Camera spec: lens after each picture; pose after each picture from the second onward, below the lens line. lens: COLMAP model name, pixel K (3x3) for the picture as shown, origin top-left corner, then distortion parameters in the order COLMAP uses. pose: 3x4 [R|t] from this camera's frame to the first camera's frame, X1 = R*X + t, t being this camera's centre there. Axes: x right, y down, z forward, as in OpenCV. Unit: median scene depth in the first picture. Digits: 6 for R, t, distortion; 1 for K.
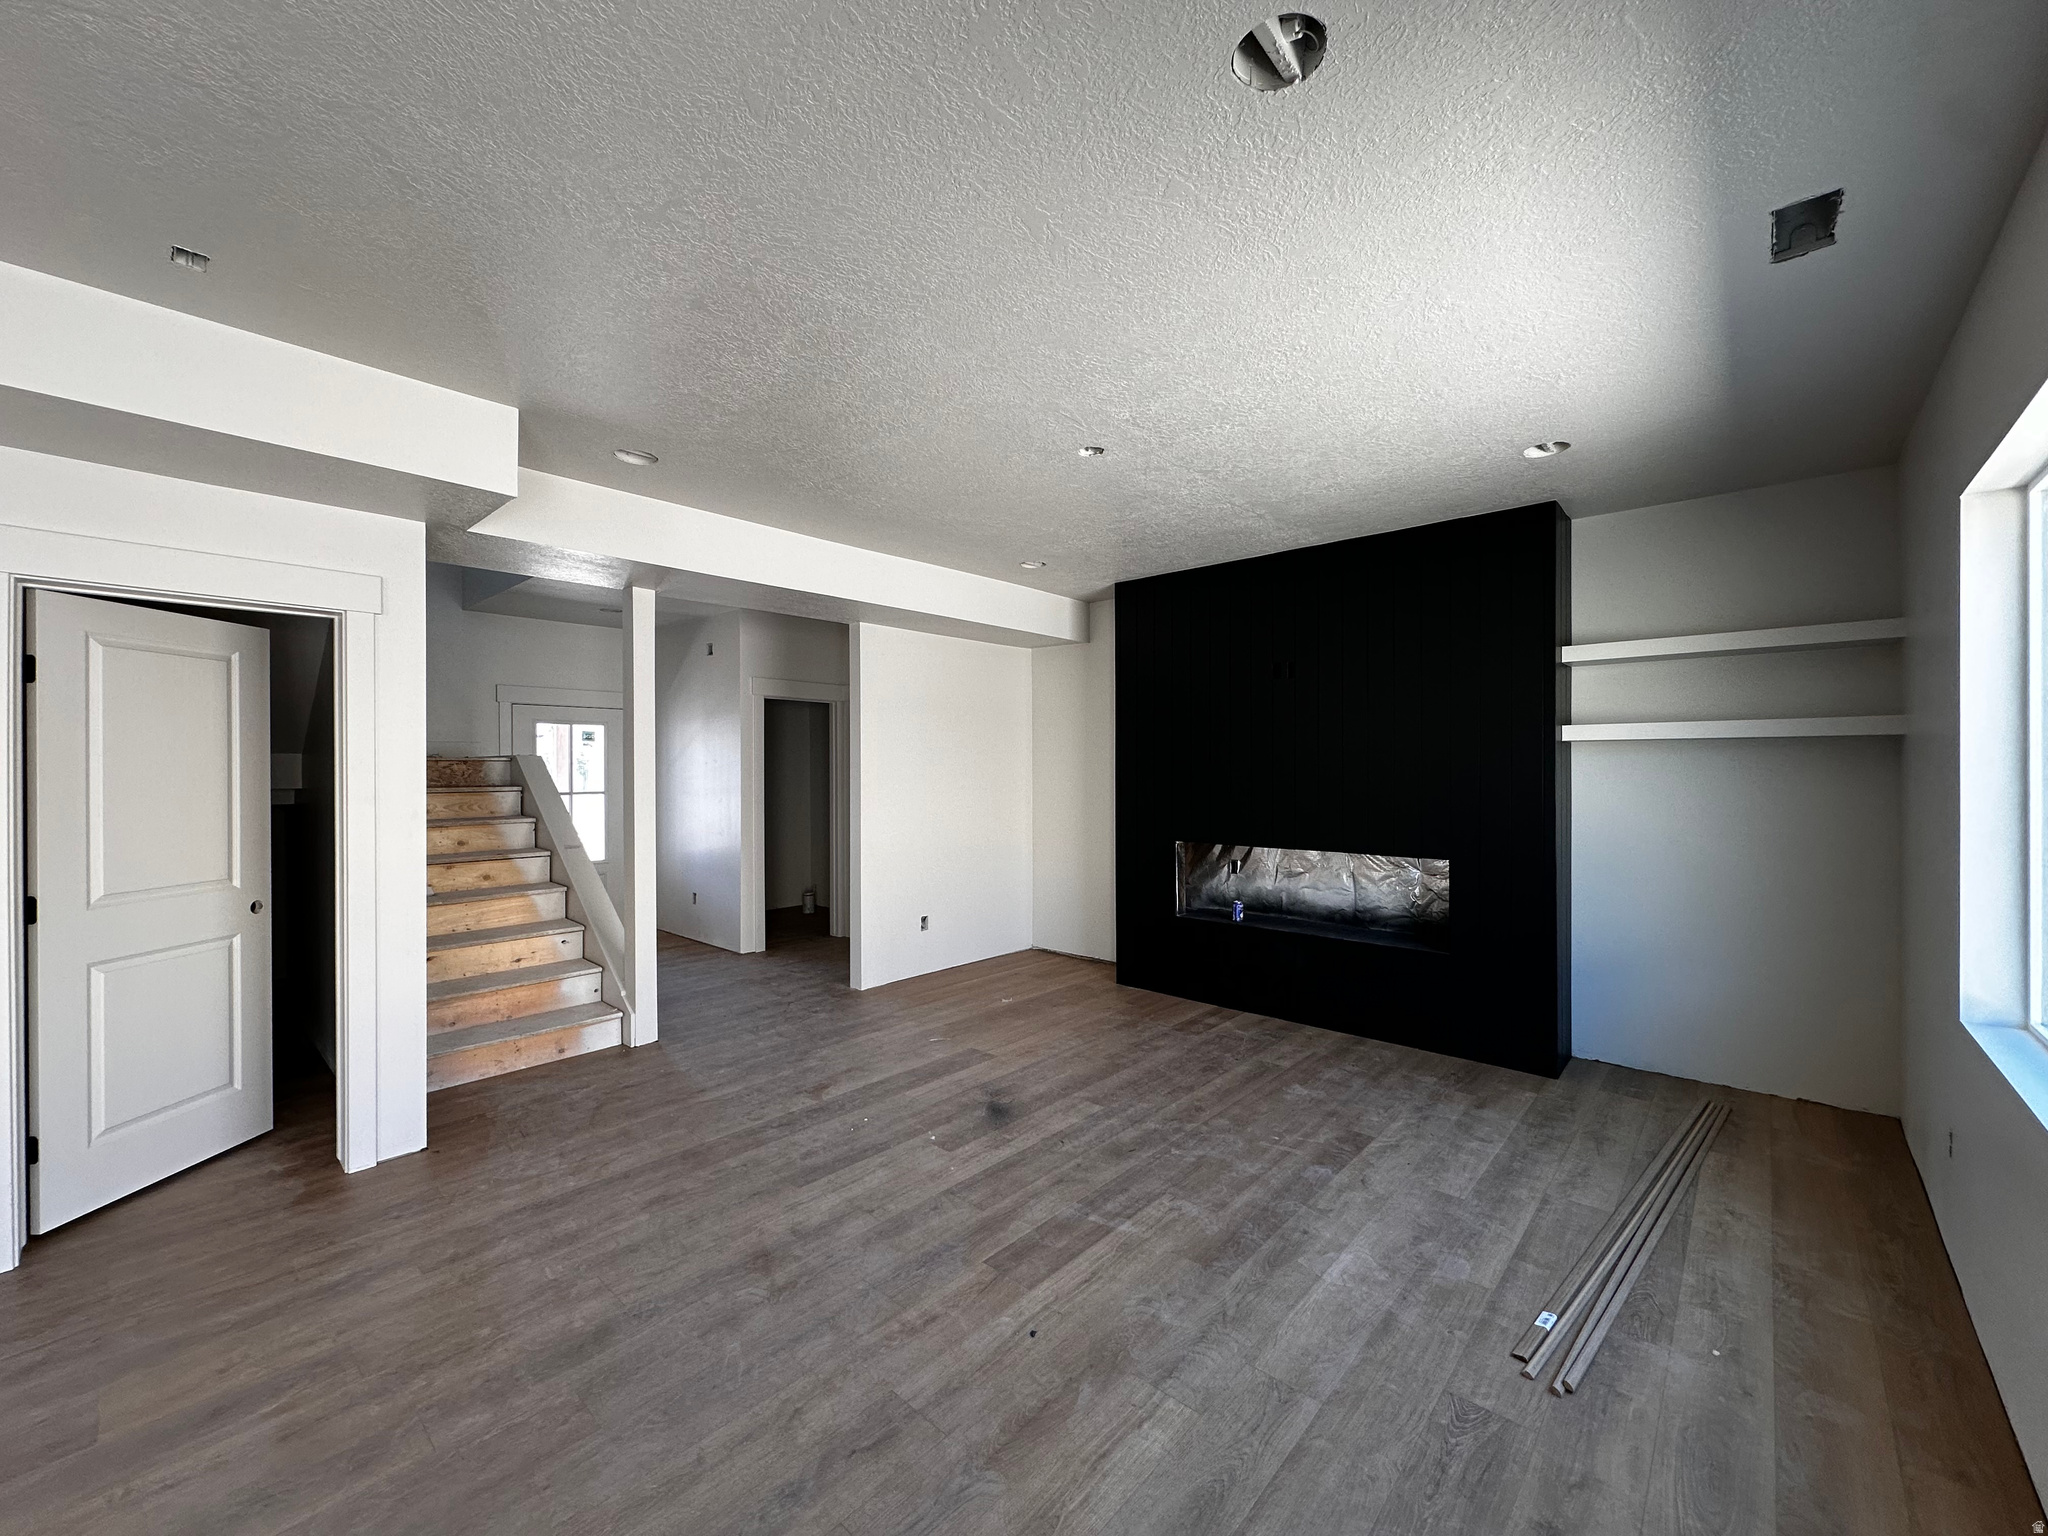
lens RADIAL K [[814.7, 0, 1015.7], [0, 814.7, 771.8], [0, 0, 1]] dist [-0.001250, 0.000621]
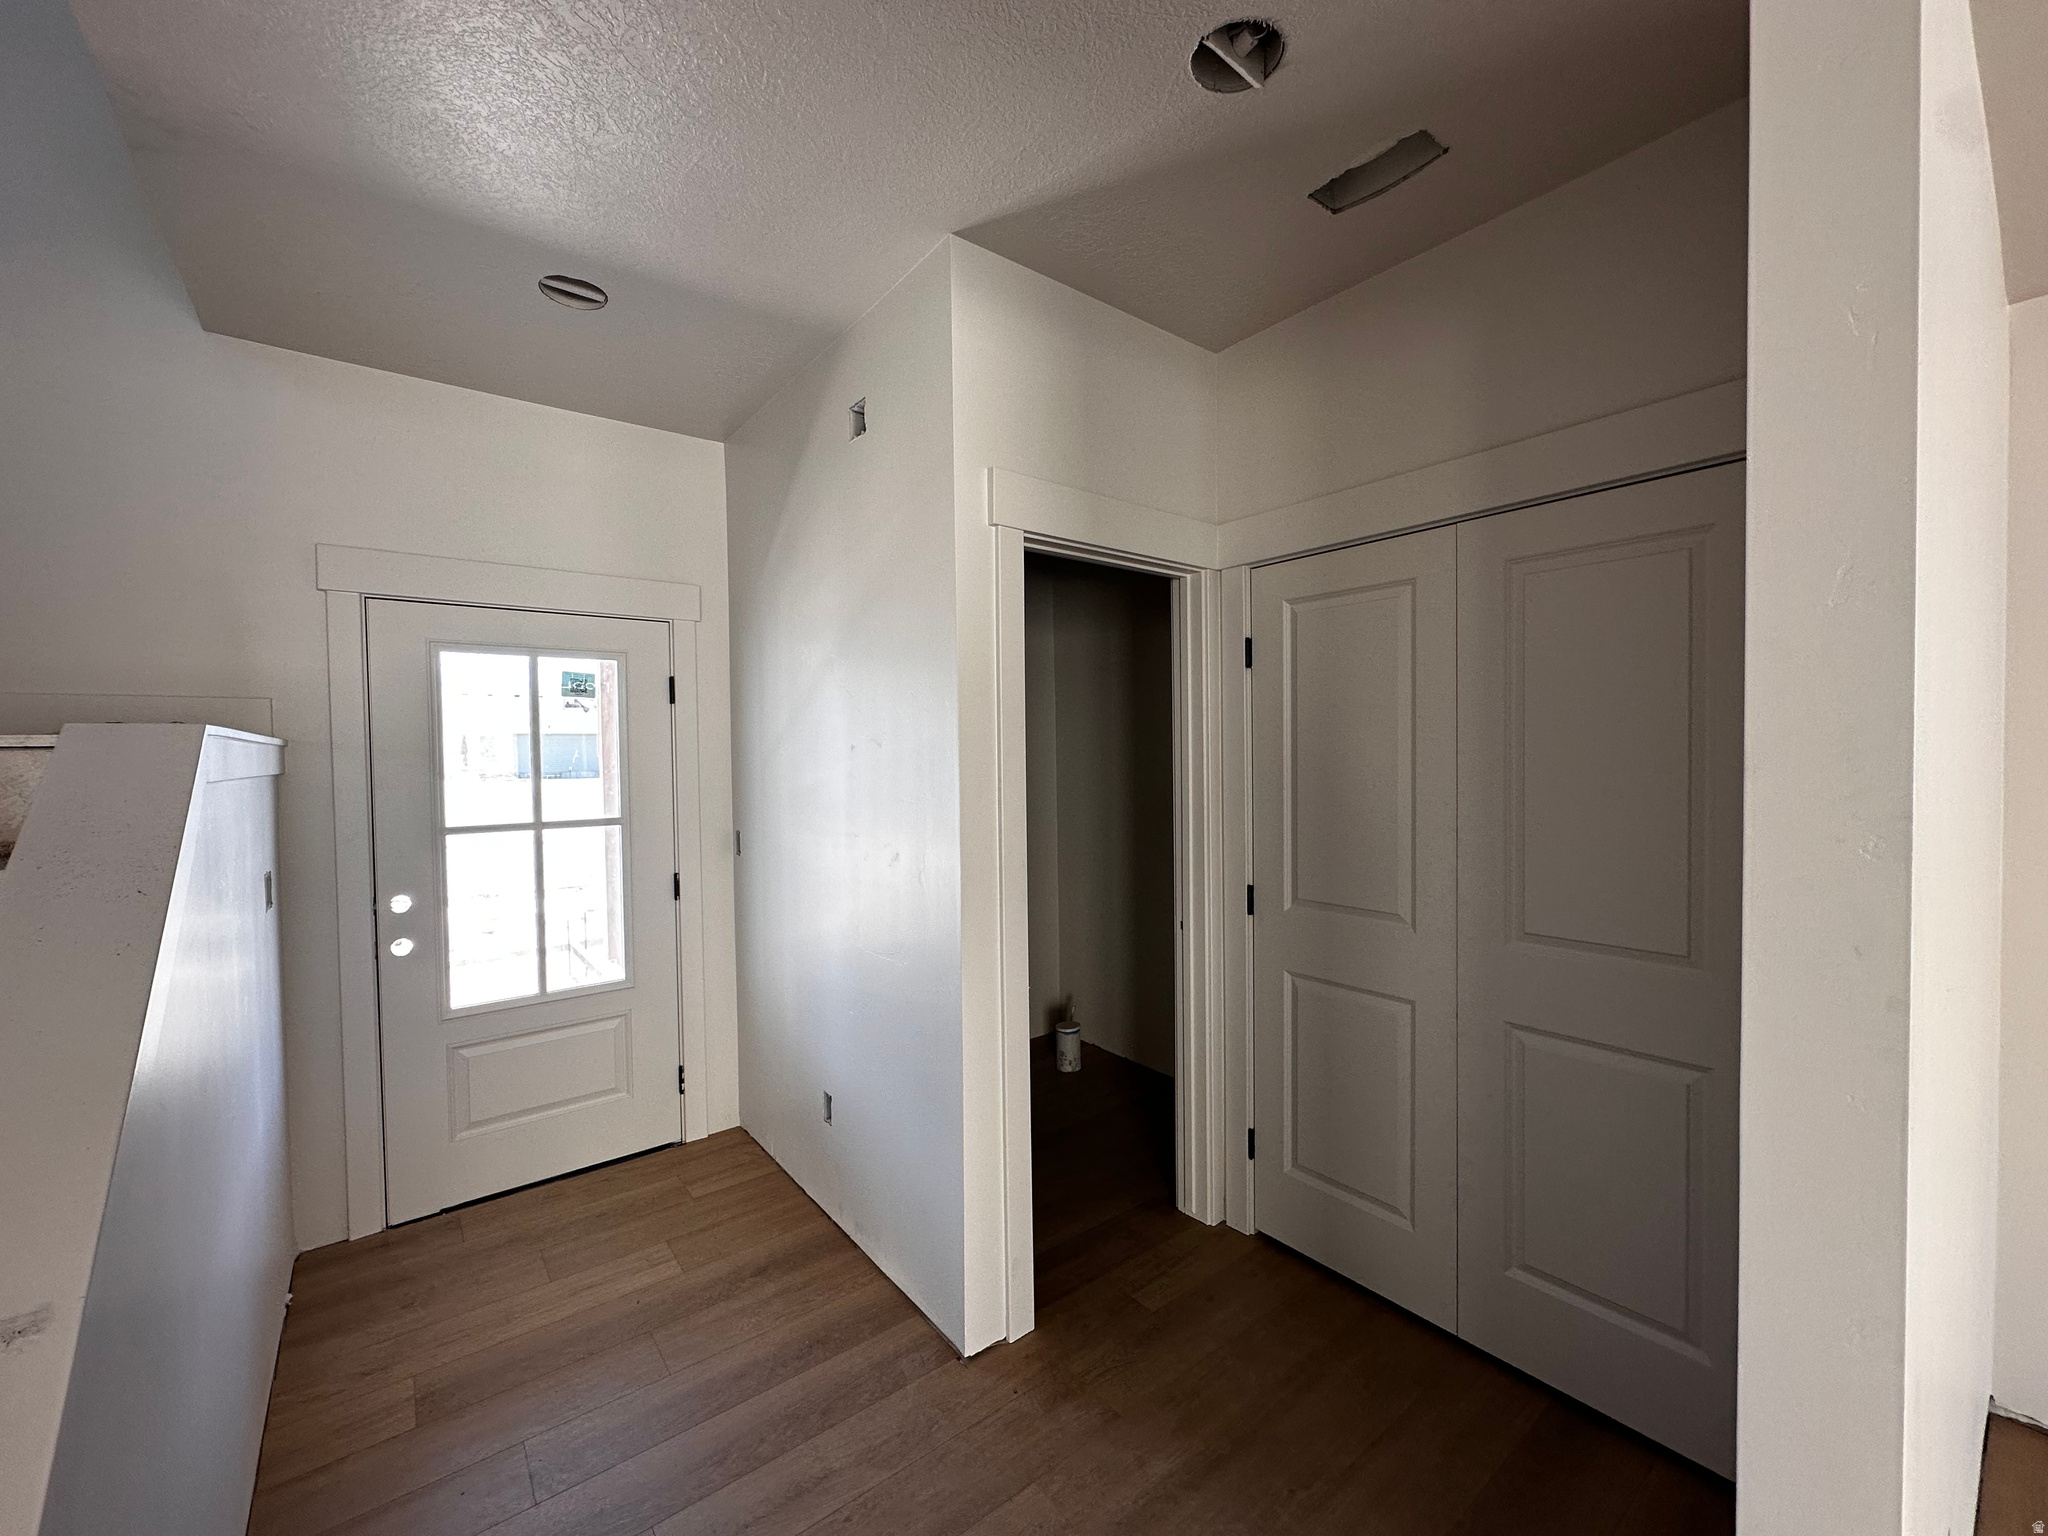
lens RADIAL K [[814.7, 0, 1021.8], [0, 814.7, 772.5], [0, 0, 1]] dist [-0.001250, 0.000621]
pose [[0.986414, -0.006683, -0.164145, -0.523218], [0.010071, 0.999753, 0.019816, -0.012268], [0.163972, -0.021200, 0.986237, 1.389417]]
